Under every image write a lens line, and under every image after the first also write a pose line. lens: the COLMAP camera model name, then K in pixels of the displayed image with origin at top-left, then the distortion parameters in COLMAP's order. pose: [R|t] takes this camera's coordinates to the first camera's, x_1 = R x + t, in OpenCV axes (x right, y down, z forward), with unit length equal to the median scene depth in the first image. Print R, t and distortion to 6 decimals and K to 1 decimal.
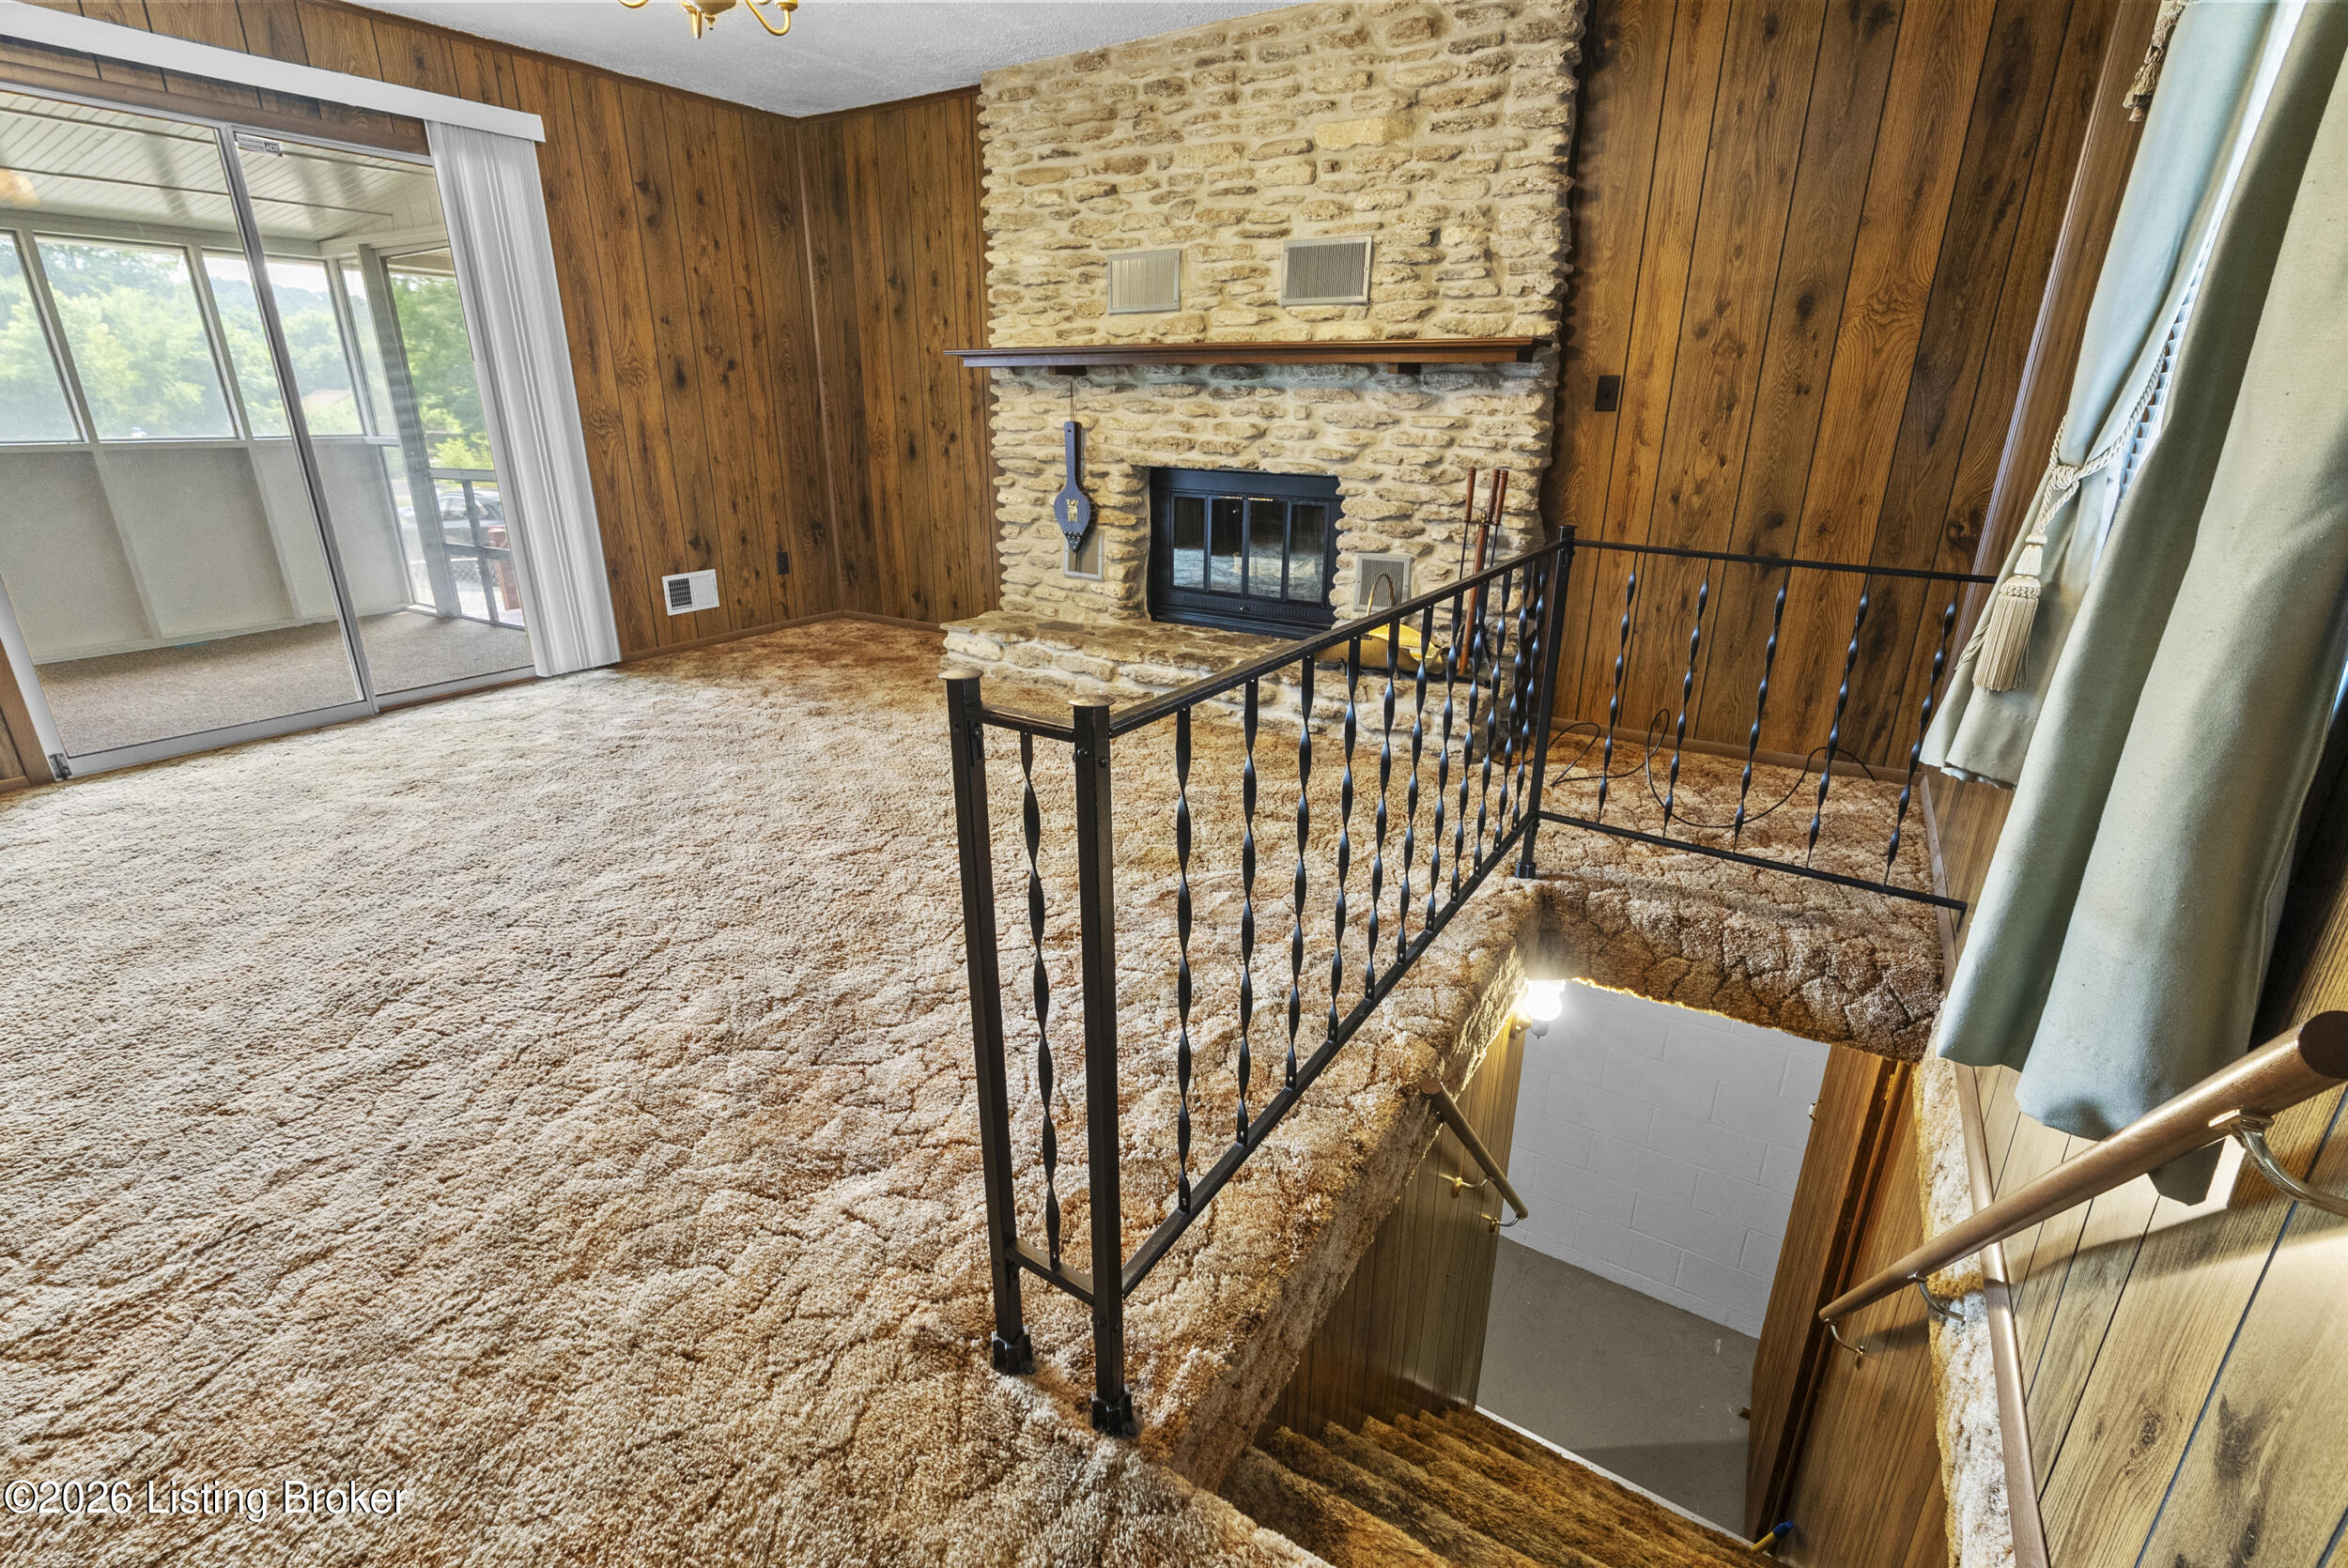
lens RADIAL K [[1069.8, 0, 1179.7], [0, 1069.8, 781.8], [0, 0, 1]] dist [-0.009161, 0.003378]
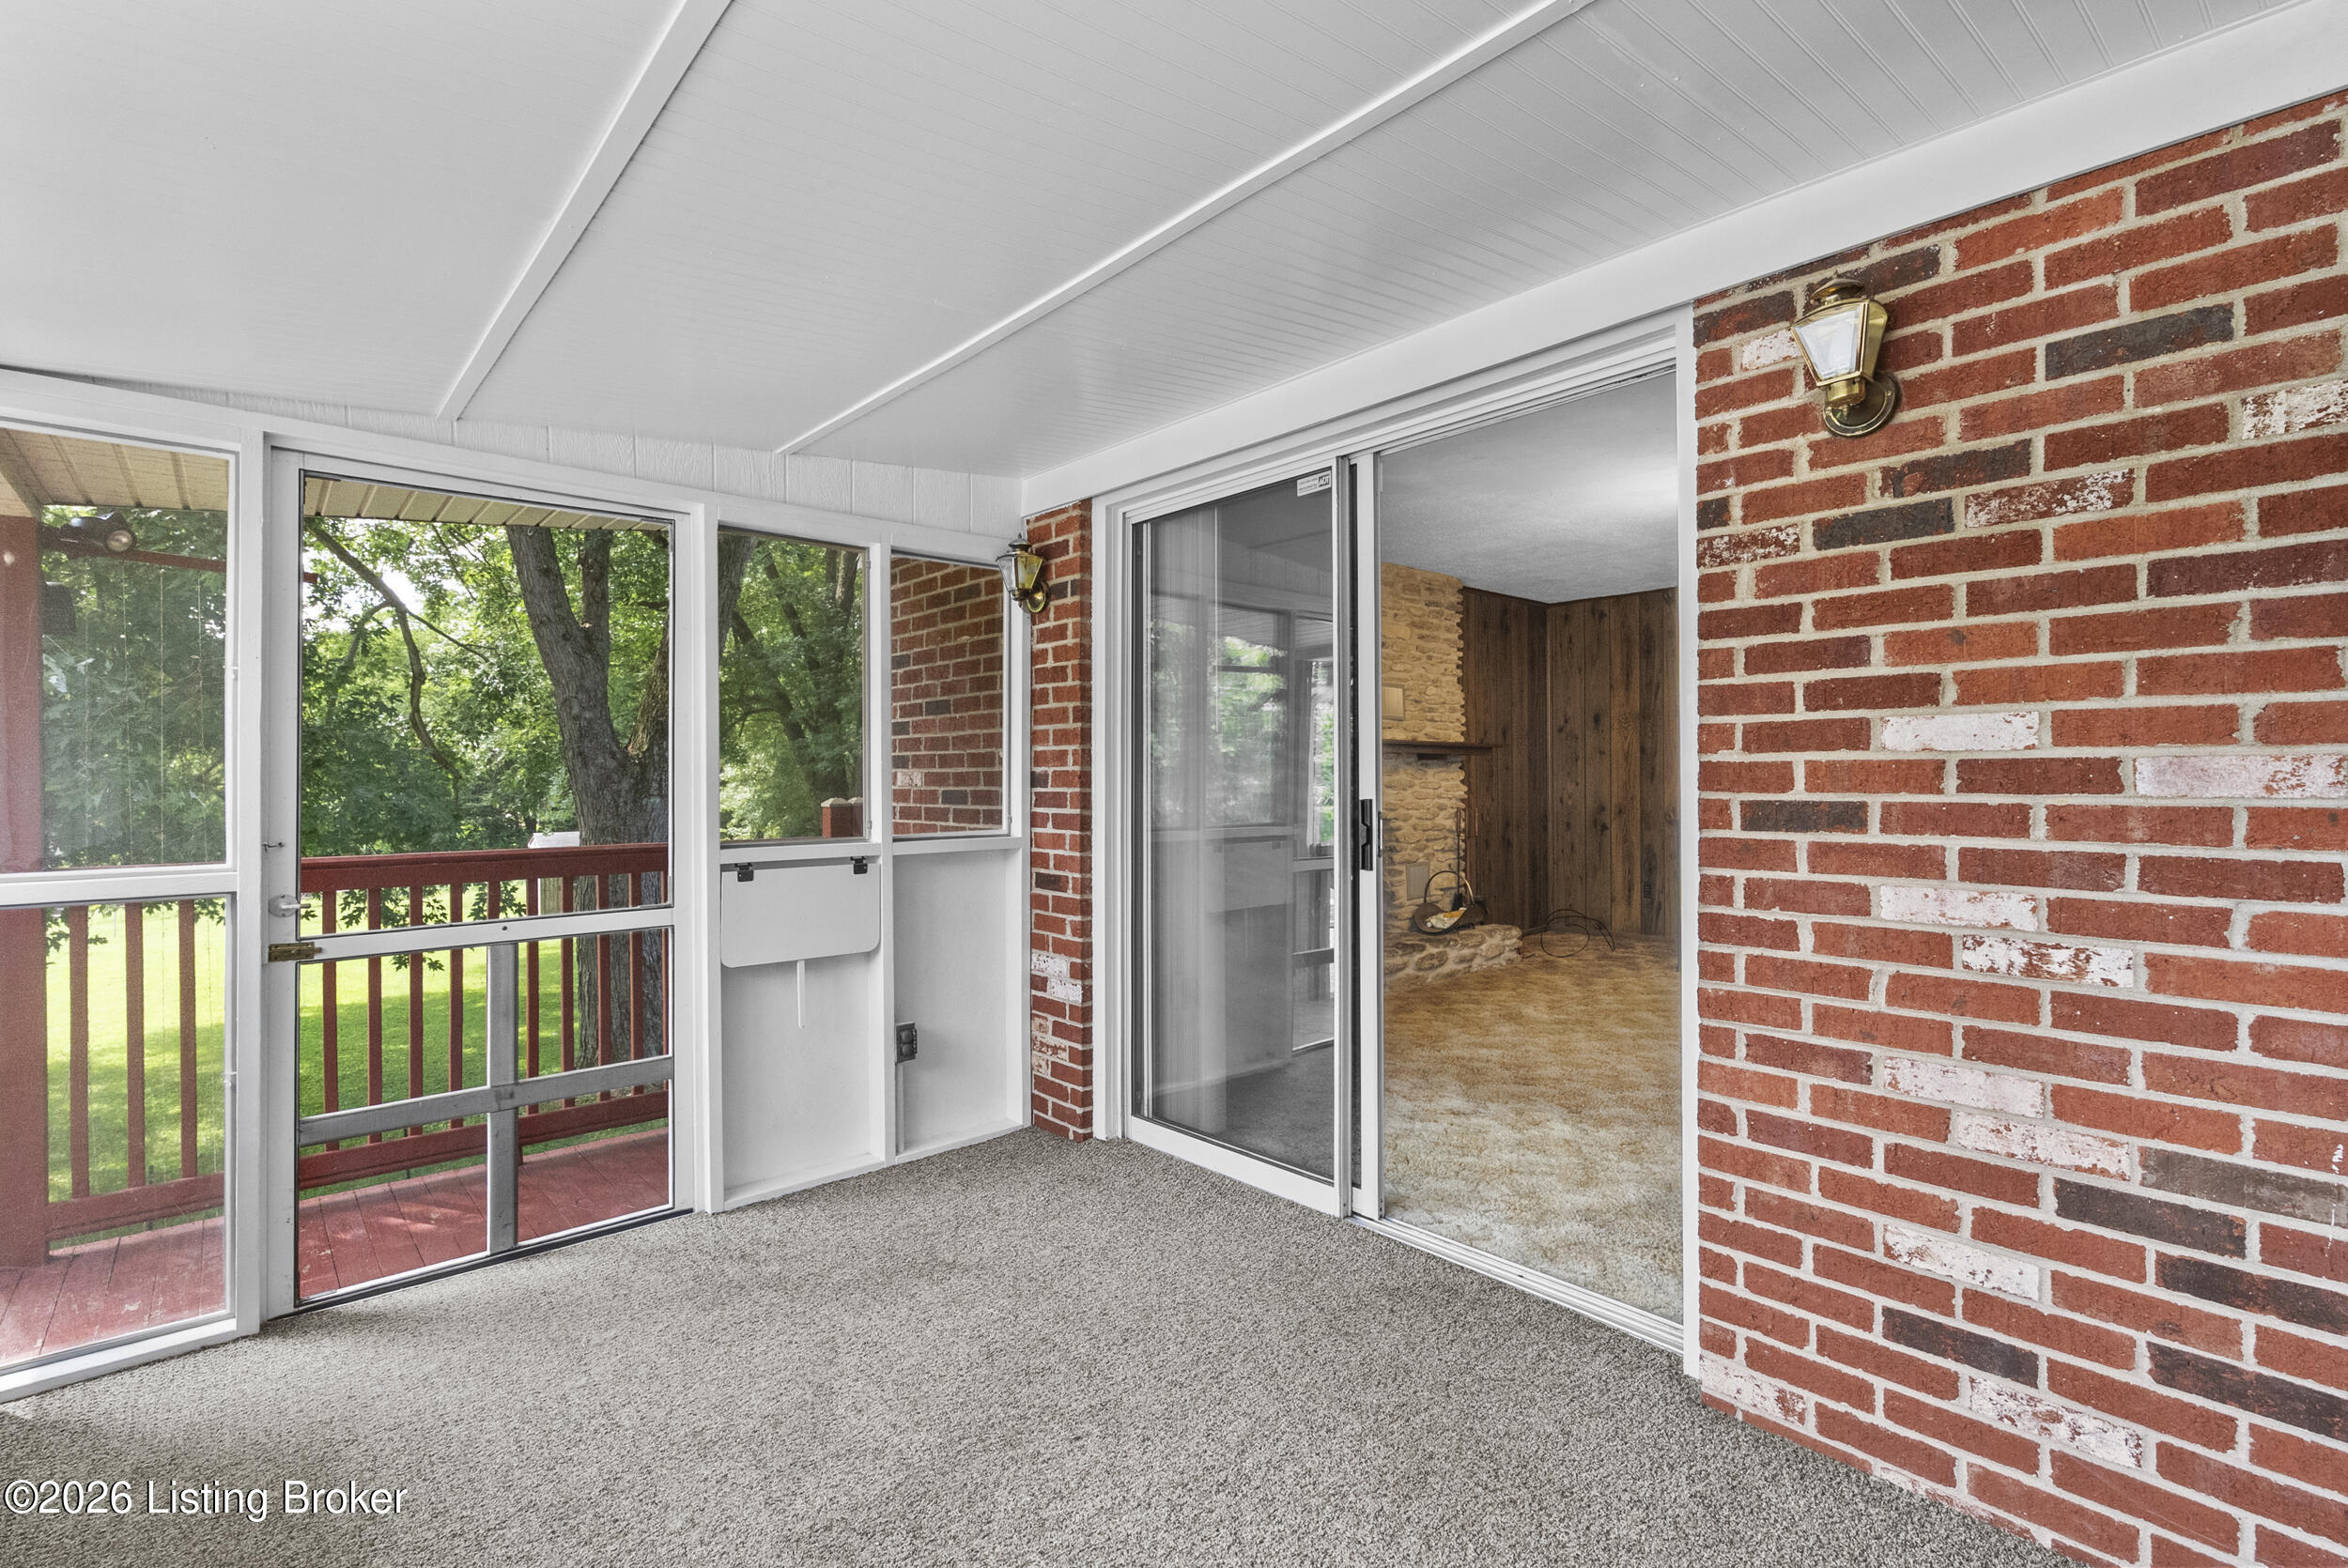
lens RADIAL K [[1074.0, 0, 1183.6], [0, 1074.0, 782.8], [0, 0, 1]] dist [-0.004402, 0.000287]
pose [[0.278588, -0.011970, 0.960336, -1.489196], [0.327199, 0.941287, -0.083186, -0.307821], [-0.902956, 0.337395, 0.266148, 0.842411]]
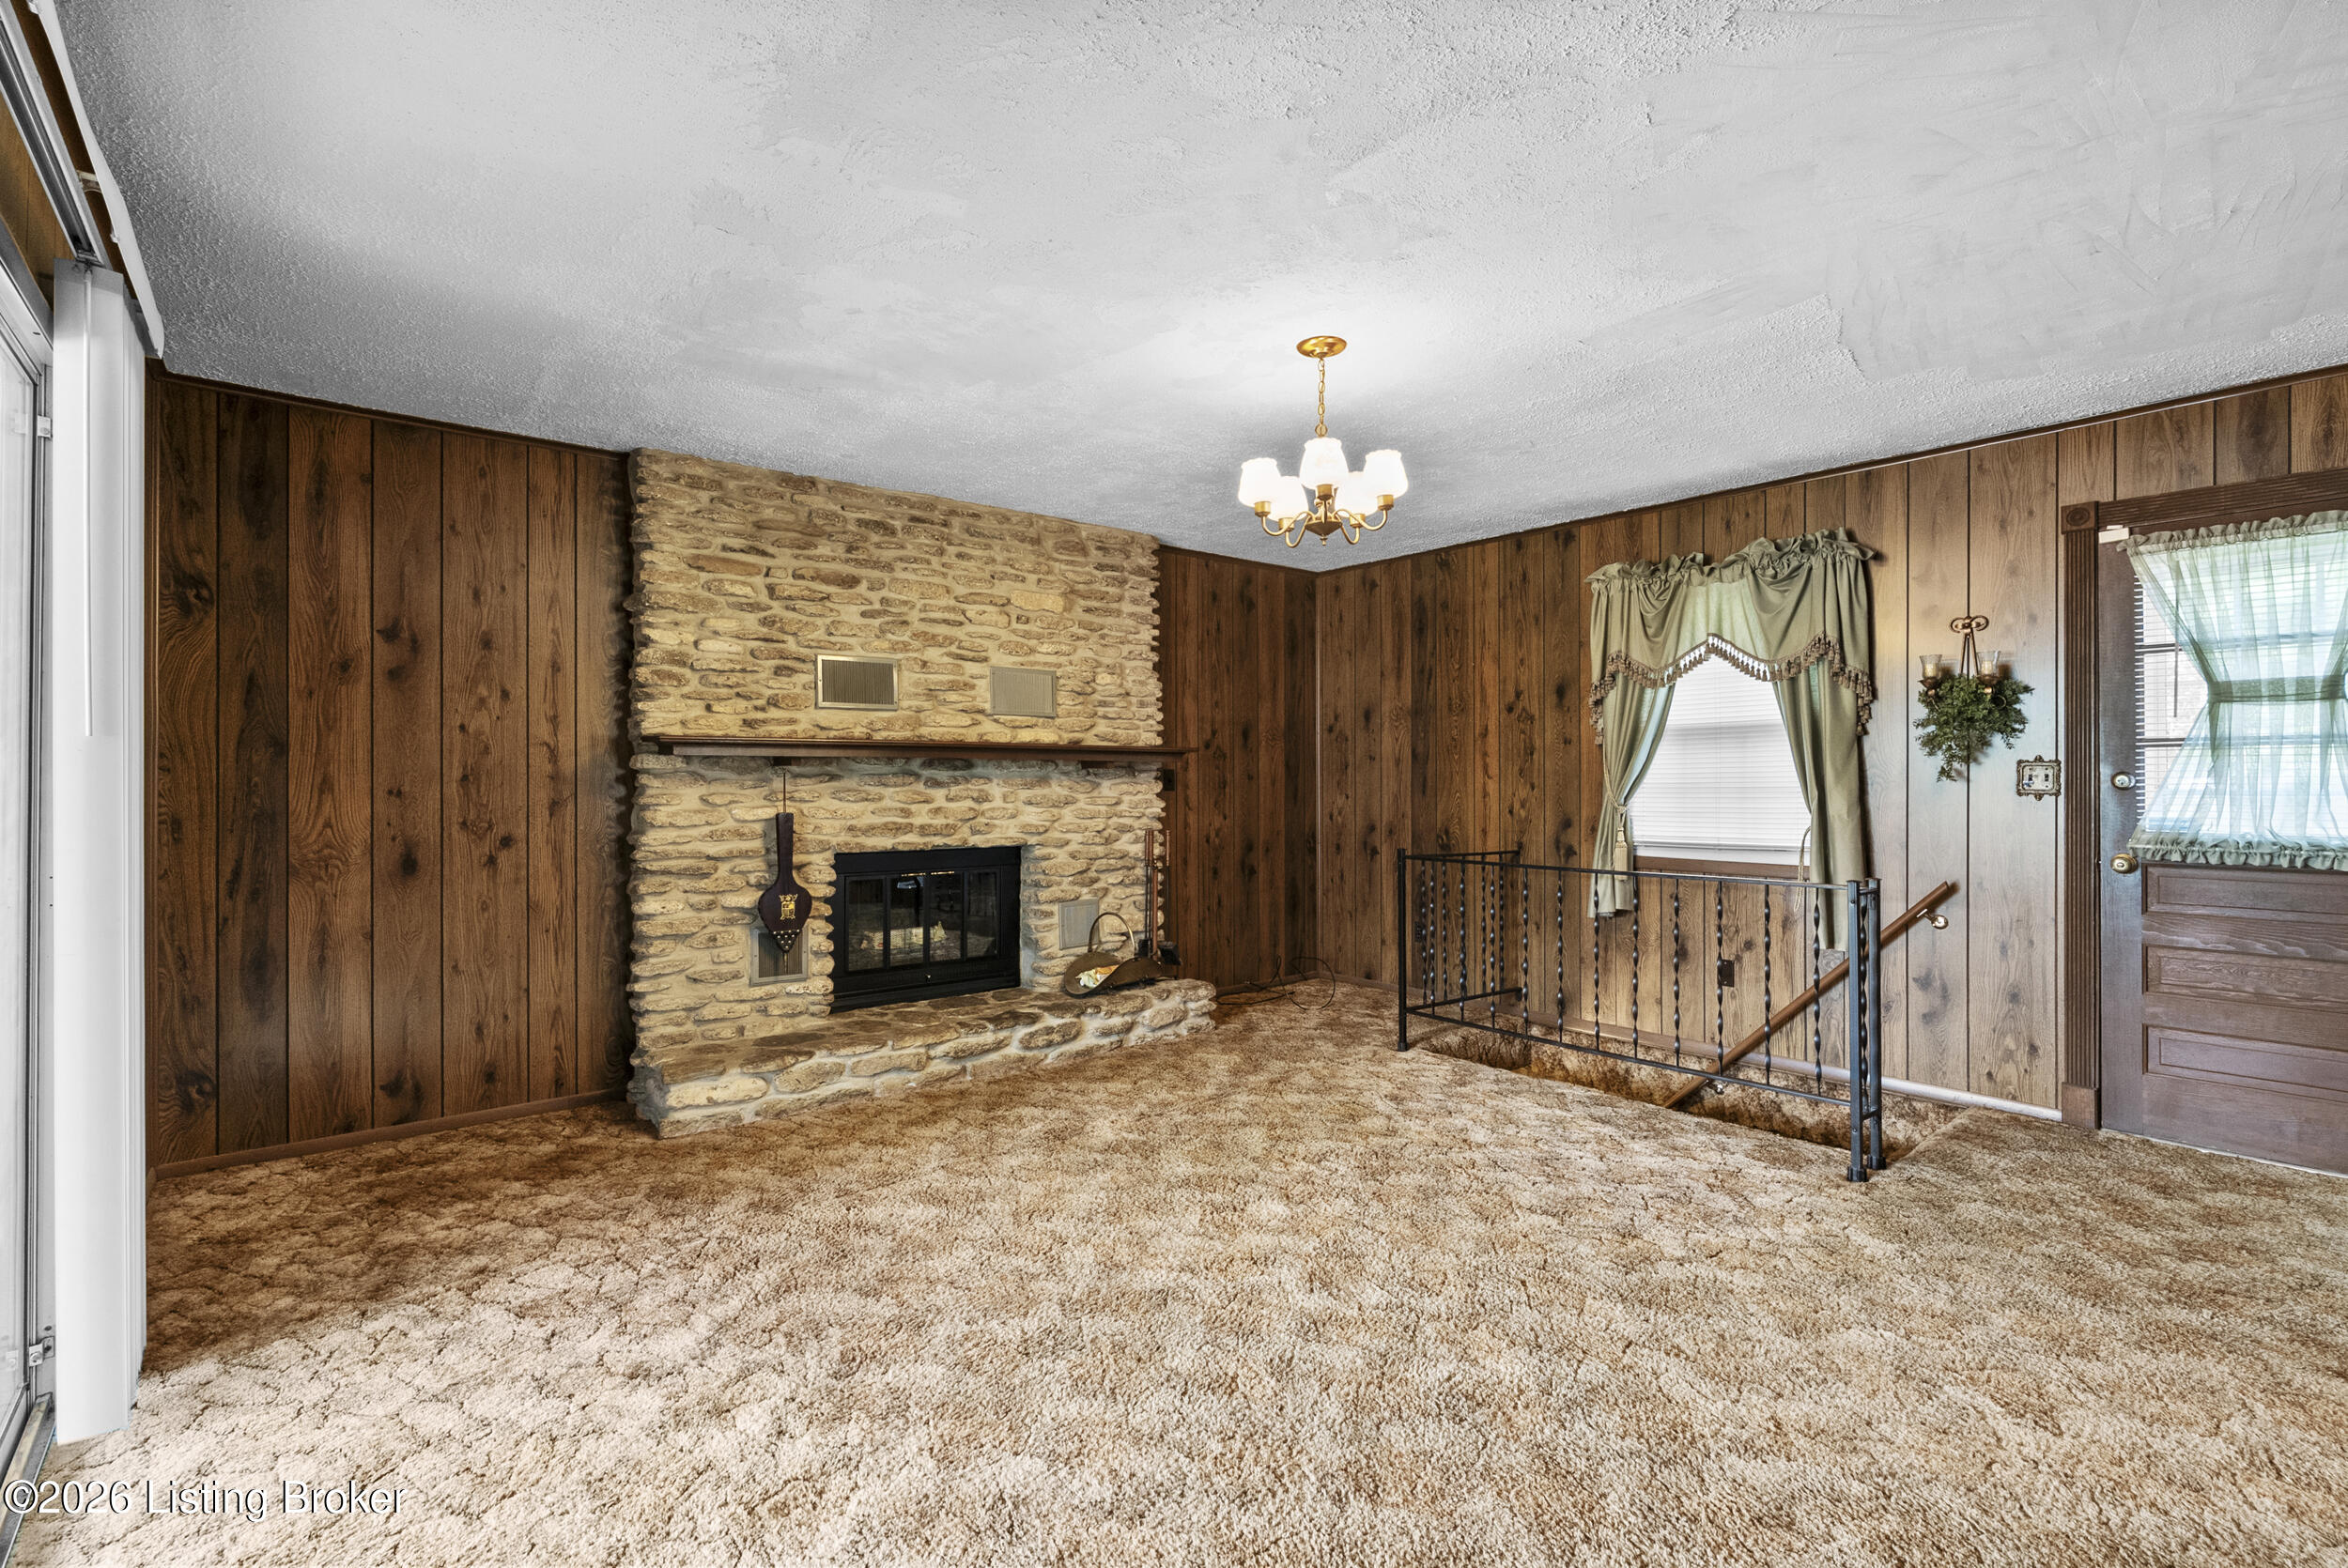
lens RADIAL K [[1067.4, 0, 1188.4], [0, 1067.4, 775.0], [0, 0, 1]] dist [-0.008658, 0.000498]
pose [[0.309083, -0.006139, 0.951015, -0.973632], [0.322146, 0.941539, -0.098621, -0.185781], [-0.894813, 0.336848, 0.292992, 0.459739]]
